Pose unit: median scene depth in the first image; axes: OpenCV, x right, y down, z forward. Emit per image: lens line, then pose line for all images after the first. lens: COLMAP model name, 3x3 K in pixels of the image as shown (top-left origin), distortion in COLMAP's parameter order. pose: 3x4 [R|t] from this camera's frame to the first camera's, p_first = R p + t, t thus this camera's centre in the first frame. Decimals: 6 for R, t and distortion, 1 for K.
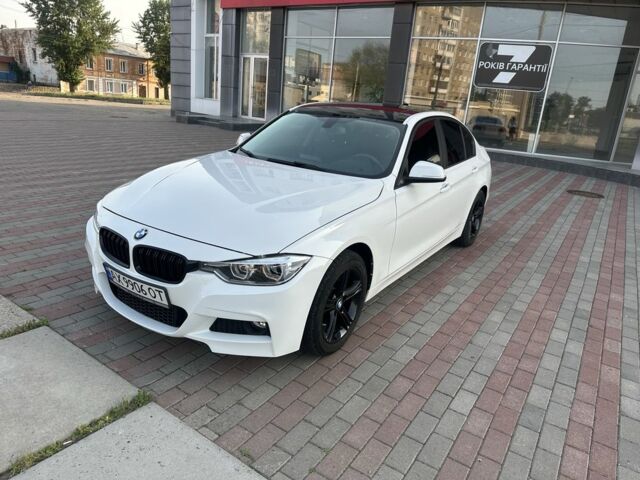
lens RADIAL K [[450.5, 0, 324.1], [0, 450.5, 237.6], [0, 0, 1]] dist [0.036529, -0.052810]
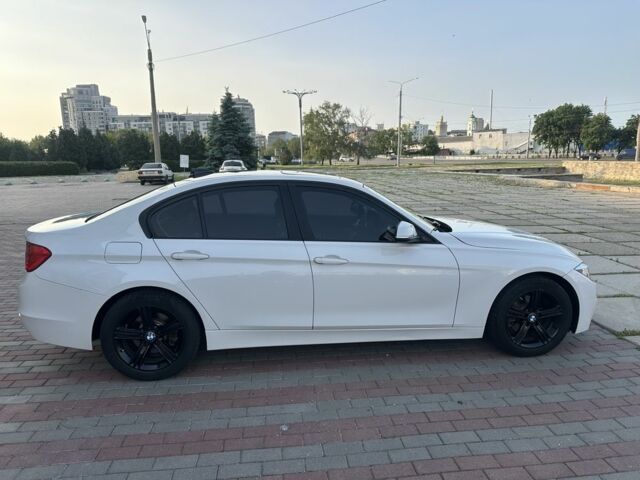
lens RADIAL K [[450.5, 0, 324.2], [0, 450.5, 243.2], [0, 0, 1]] dist [0.036529, -0.052810]
pose [[-0.646341, -0.216273, 0.731758, -0.696049], [0.183135, 0.886995, 0.423912, -0.587428], [-0.740746, 0.408002, -0.533694, 1.625701]]
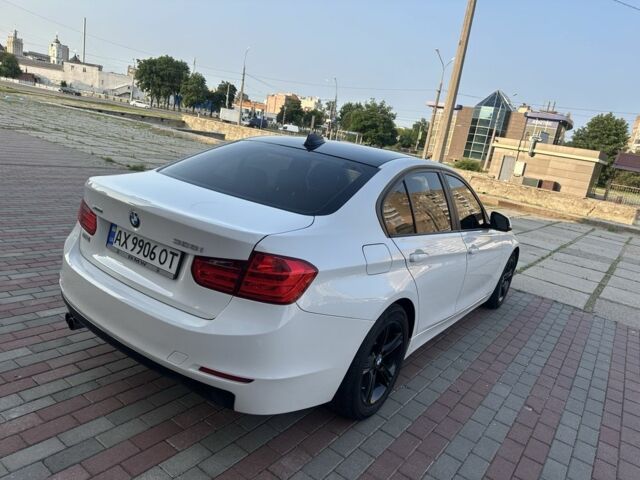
lens RADIAL K [[450.5, 0, 328.3], [0, 450.5, 244.8], [0, 0, 1]] dist [0.036529, -0.052810]
pose [[-0.968329, -0.247721, -0.031197, 0.183518], [-0.228874, 0.830757, 0.507405, -0.595072], [-0.099778, 0.498475, -0.861143, 1.961338]]
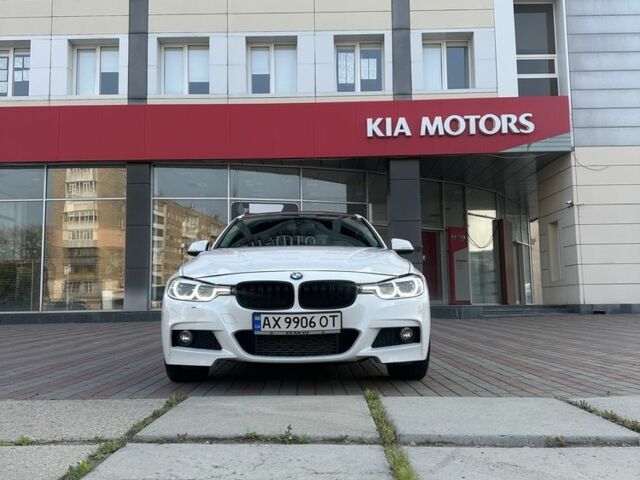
lens RADIAL K [[597.1, 0, 320.9], [0, 597.1, 241.1], [0, 0, 1]] dist [0.042450, 0.000000]
pose [[0.819944, -0.037042, 0.571244, -0.738119], [0.247950, 0.922418, -0.296085, 0.225765], [-0.515958, 0.384413, 0.765516, -0.123230]]
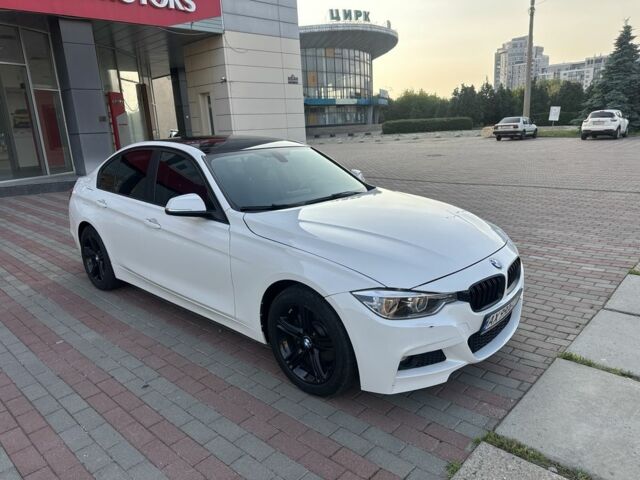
lens RADIAL K [[450.5, 0, 322.8], [0, 450.5, 238.8], [0, 0, 1]] dist [0.036529, -0.052810]
pose [[0.152042, -0.331335, 0.931182, -0.897126], [0.348320, 0.899653, 0.263243, -0.302408], [-0.924963, 0.284326, 0.252195, 0.672356]]
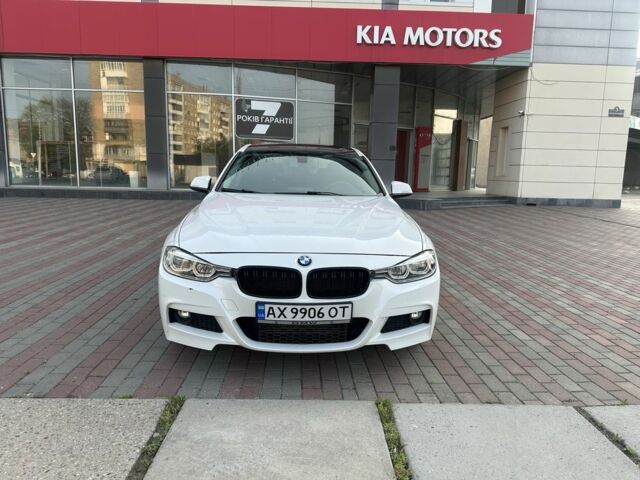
lens RADIAL K [[450.5, 0, 322.7], [0, 450.5, 242.0], [0, 0, 1]] dist [0.036529, -0.052810]
pose [[0.802234, -0.158746, 0.575517, -0.583361], [0.218301, 0.975243, -0.035296, -0.002304], [-0.555666, 0.153952, 0.817028, 0.088756]]
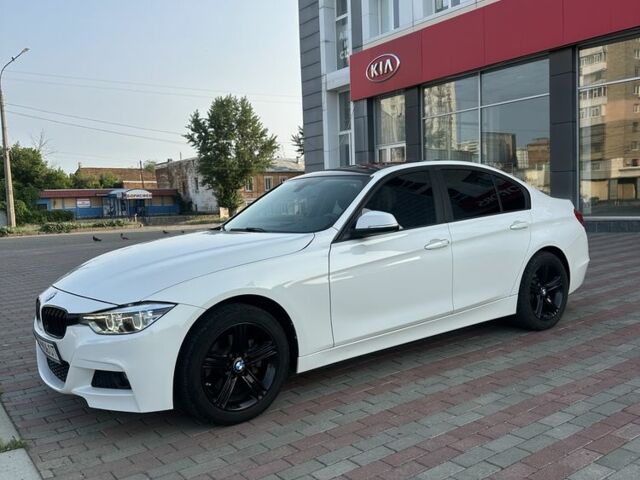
lens RADIAL K [[597.1, 0, 321.1], [0, 597.1, 241.2], [0, 0, 1]] dist [0.042450, 0.000000]
pose [[0.929714, -0.103065, -0.353566, 0.440612], [0.017964, 0.971591, -0.235983, 0.131675], [0.367844, 0.213046, 0.905153, -0.057652]]
